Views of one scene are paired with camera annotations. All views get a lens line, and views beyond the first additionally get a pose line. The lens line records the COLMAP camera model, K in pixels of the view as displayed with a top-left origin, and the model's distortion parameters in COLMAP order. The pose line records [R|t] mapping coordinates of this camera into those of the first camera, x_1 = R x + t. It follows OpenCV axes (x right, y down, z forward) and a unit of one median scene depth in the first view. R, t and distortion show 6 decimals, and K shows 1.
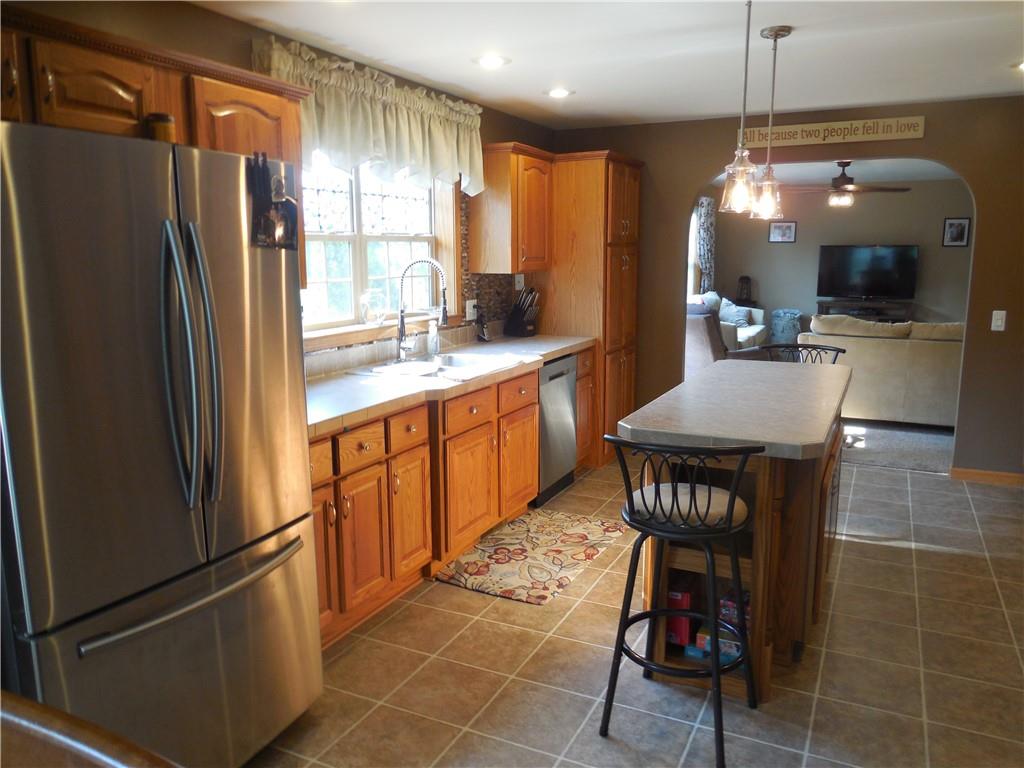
lens RADIAL K [[763.7, 0, 512.0], [0, 763.7, 379.2], [0, 0, 1]] dist [-0.007205, 0.002996]
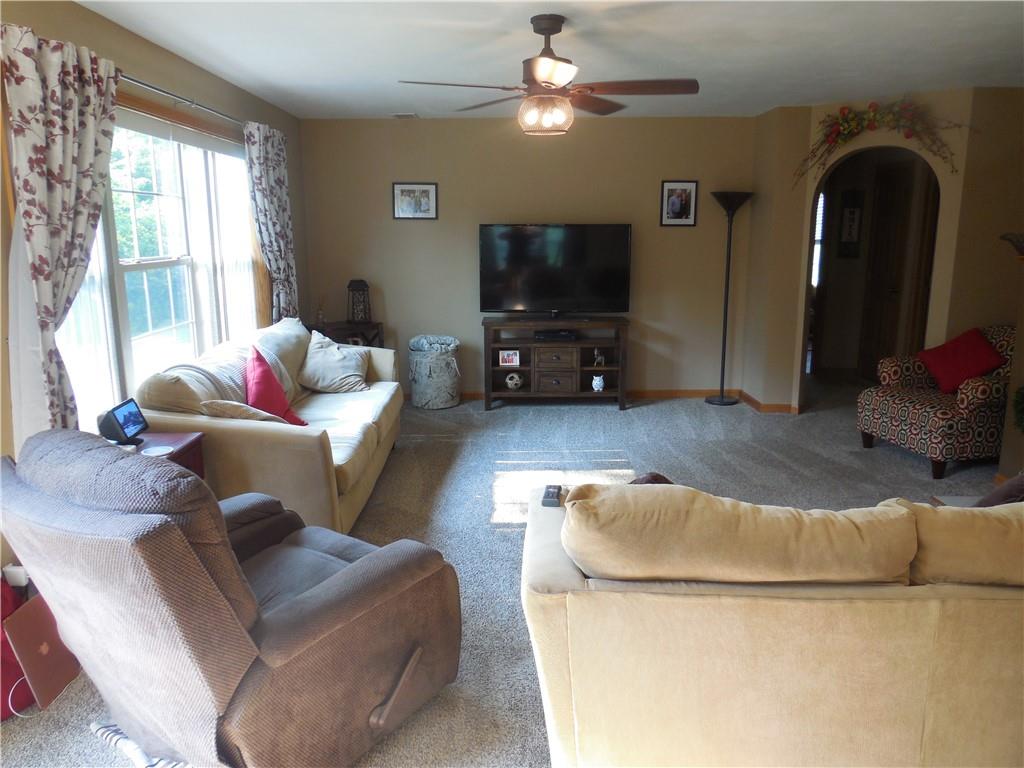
lens RADIAL K [[763.7, 0, 508.1], [0, 763.7, 384.6], [0, 0, 1]] dist [-0.007205, 0.002996]
pose [[0.896159, -0.090563, 0.434393, 0.169401], [0.076577, 0.995828, 0.049632, -0.085796], [-0.437076, -0.011213, 0.899355, 0.491954]]
